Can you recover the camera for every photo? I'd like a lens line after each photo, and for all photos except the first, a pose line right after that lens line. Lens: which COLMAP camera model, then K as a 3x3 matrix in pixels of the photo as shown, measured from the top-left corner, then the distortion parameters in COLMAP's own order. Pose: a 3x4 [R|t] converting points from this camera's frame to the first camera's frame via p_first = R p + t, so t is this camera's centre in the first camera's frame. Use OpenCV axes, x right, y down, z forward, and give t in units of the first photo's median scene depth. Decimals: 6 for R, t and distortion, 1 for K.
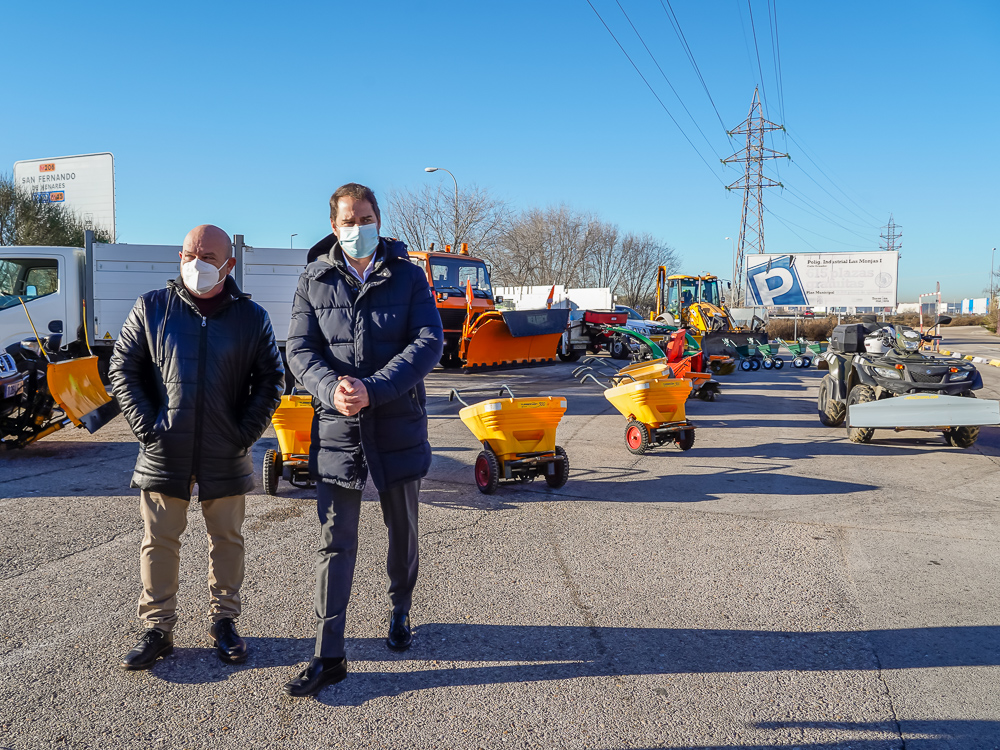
lens RADIAL K [[746.1, 0, 453.7], [0, 746.1, 376.7], [0, 0, 1]] dist [-0.050917, 0.003331]
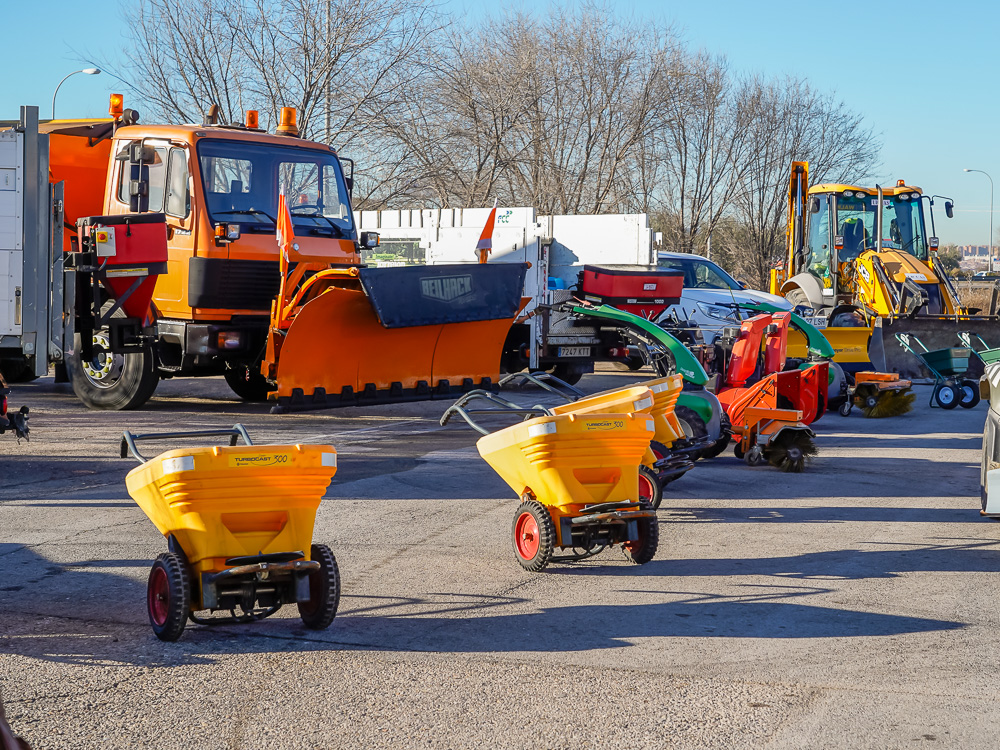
lens RADIAL K [[1944.8, 0, 594.8], [0, 1944.8, 374.1], [0, 0, 1]] dist [-0.017930, 0.086962]
pose [[0.993965, 0.003182, 0.109651, 0.067449], [0.000156, 0.999537, -0.030423, 0.007090], [-0.109697, 0.030256, 0.993505, -0.118121]]
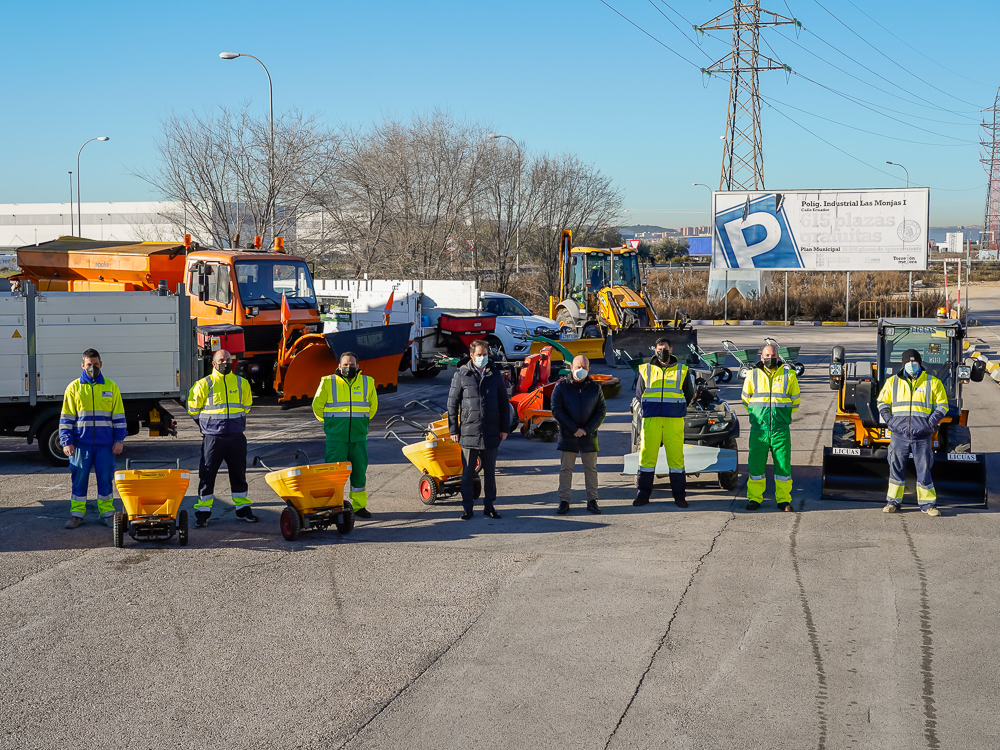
lens RADIAL K [[1464.1, 0, 500.0], [0, 1464.1, 375.0], [0, 0, 1]] dist [0.016848, 0.055375]
pose [[0.988589, -0.018855, 0.149455, 0.011184], [0.015893, 0.999653, 0.020992, -0.063114], [-0.149799, -0.018377, 0.988546, -0.558098]]
